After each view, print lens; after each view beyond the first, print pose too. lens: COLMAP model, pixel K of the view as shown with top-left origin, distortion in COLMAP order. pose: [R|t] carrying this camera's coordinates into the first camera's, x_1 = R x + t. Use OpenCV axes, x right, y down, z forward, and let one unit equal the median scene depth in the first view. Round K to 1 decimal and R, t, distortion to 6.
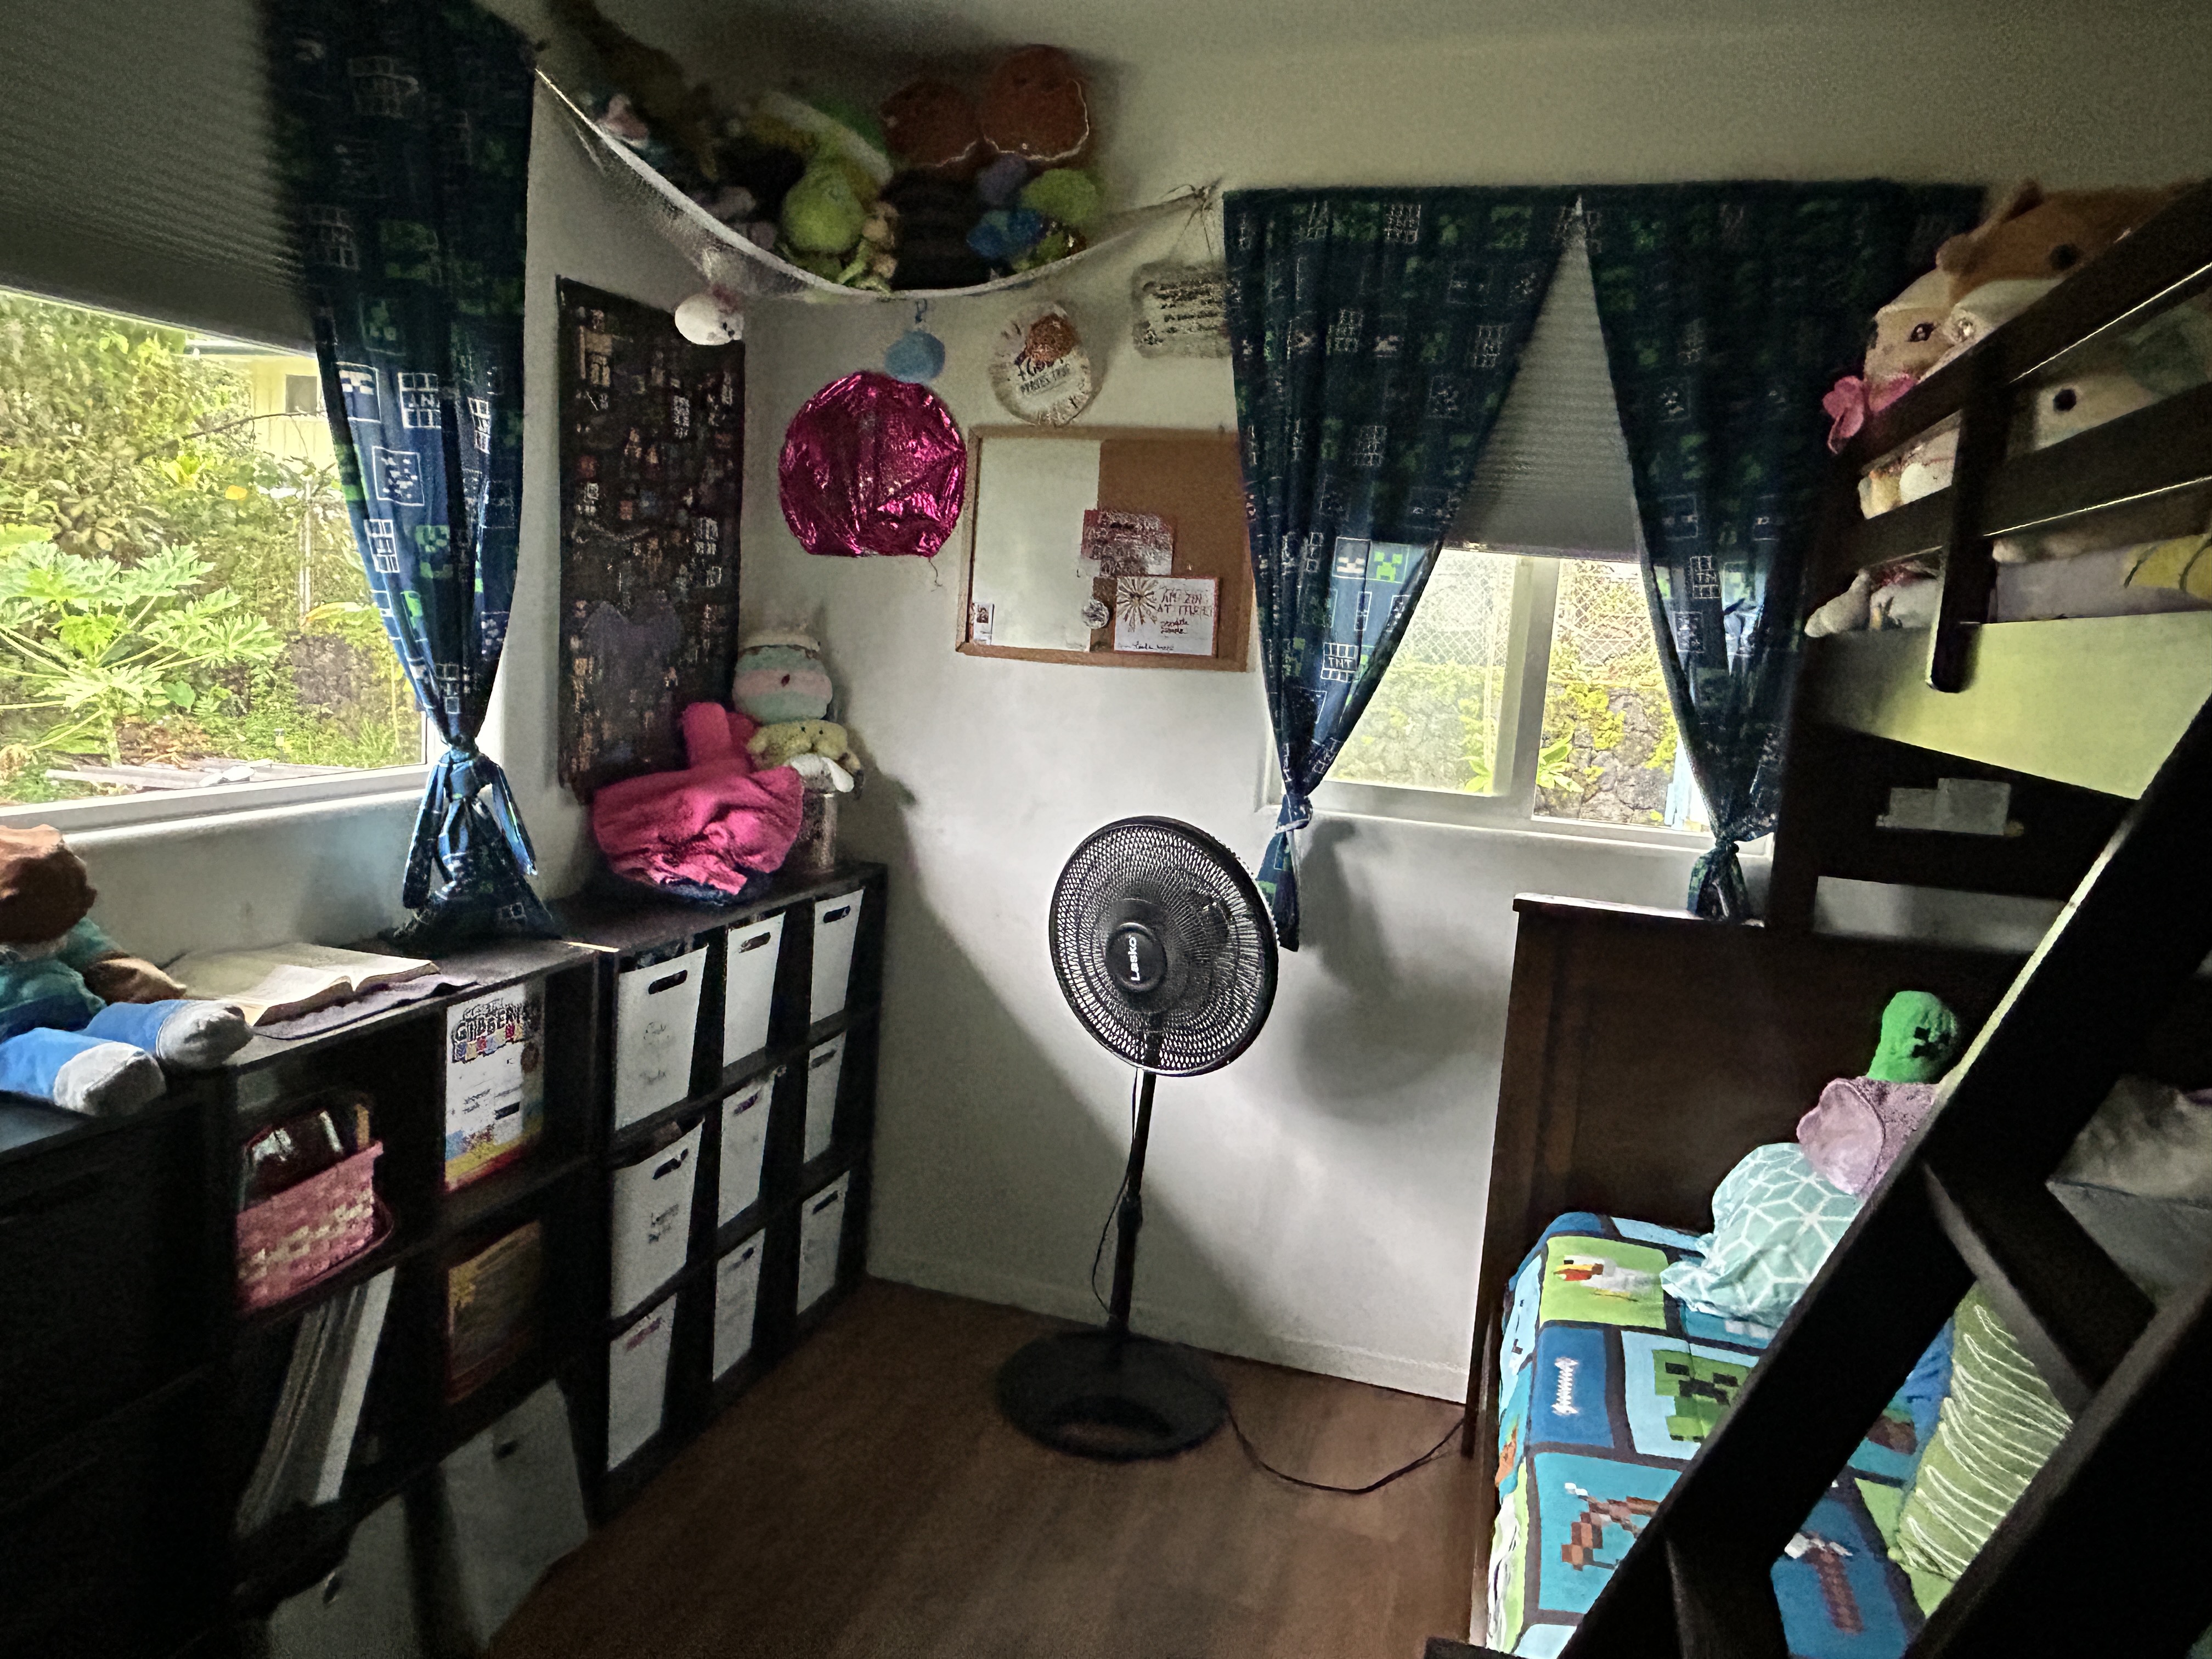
lens RADIAL K [[1440.0, 0, 1104.7], [0, 1440.0, 817.0], [0, 0, 1]] dist [-0.018910, 0.004890]
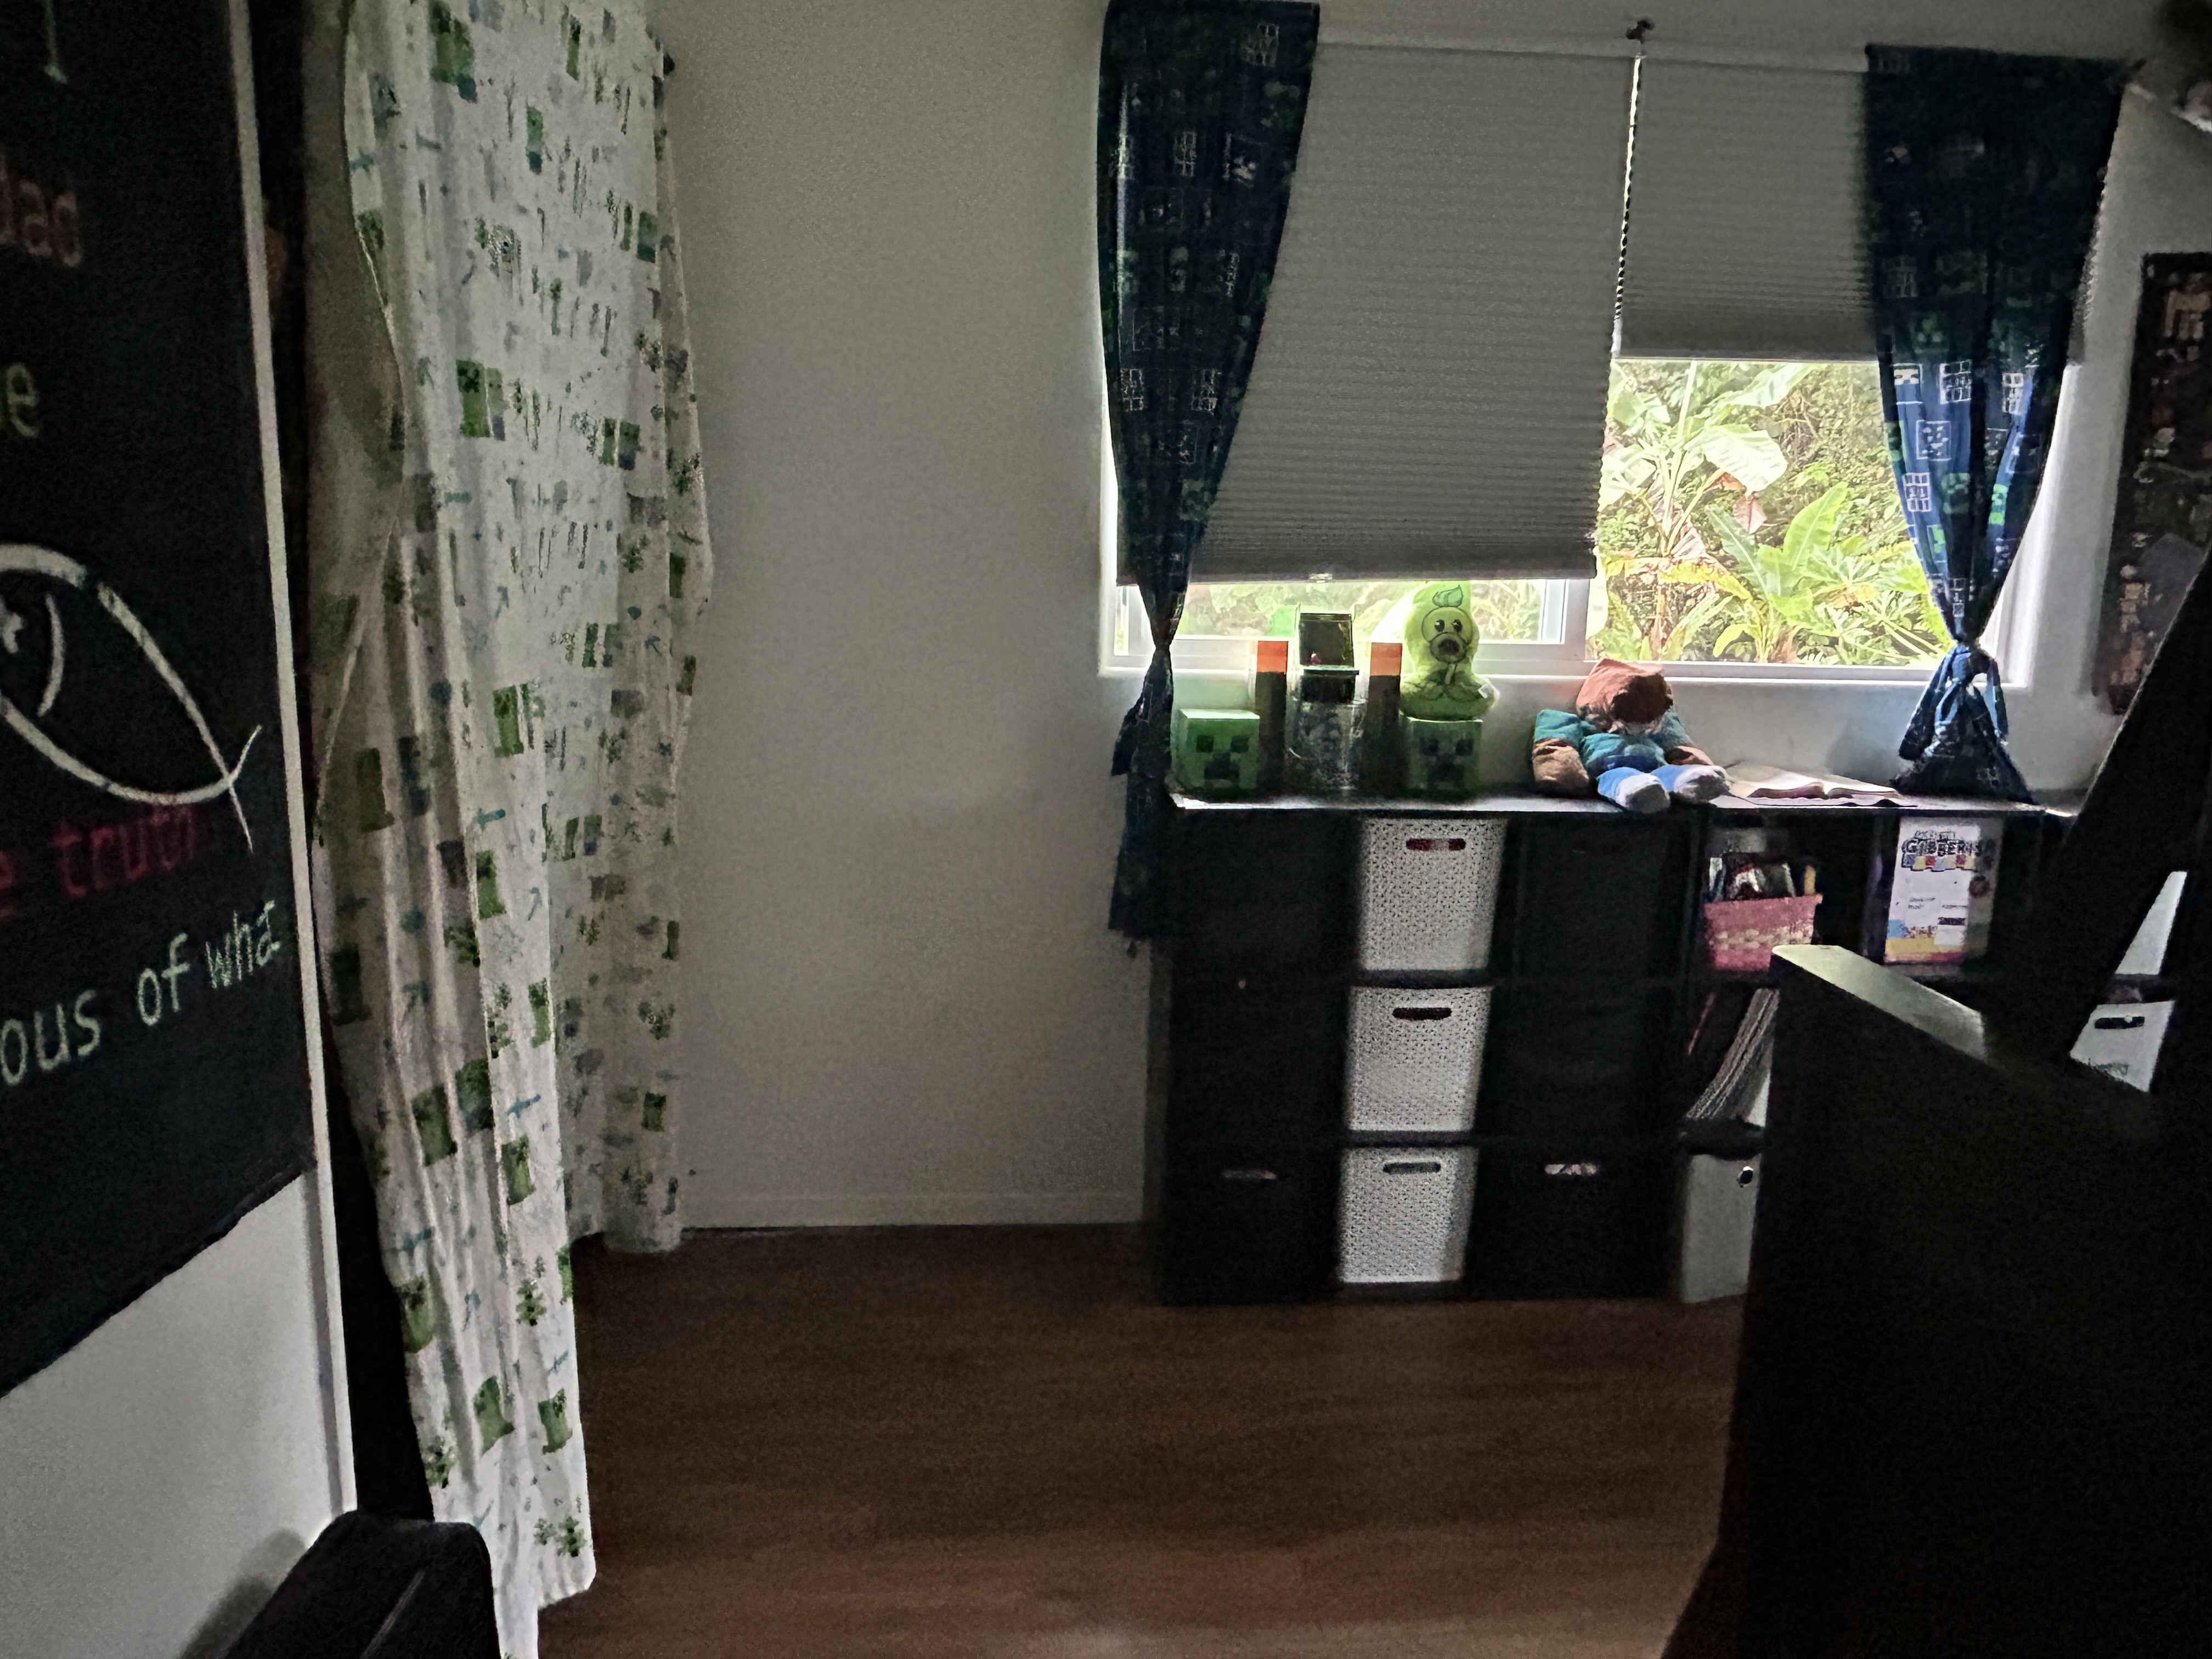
lens RADIAL K [[1440.0, 0, 1104.7], [0, 1440.0, 817.0], [0, 0, 1]] dist [-0.018910, 0.004890]
pose [[0.364132, 0.107917, -0.925074, 0.511783], [-0.121947, 0.990238, 0.067518, 0.121072], [0.923329, 0.088224, 0.373738, -0.209095]]
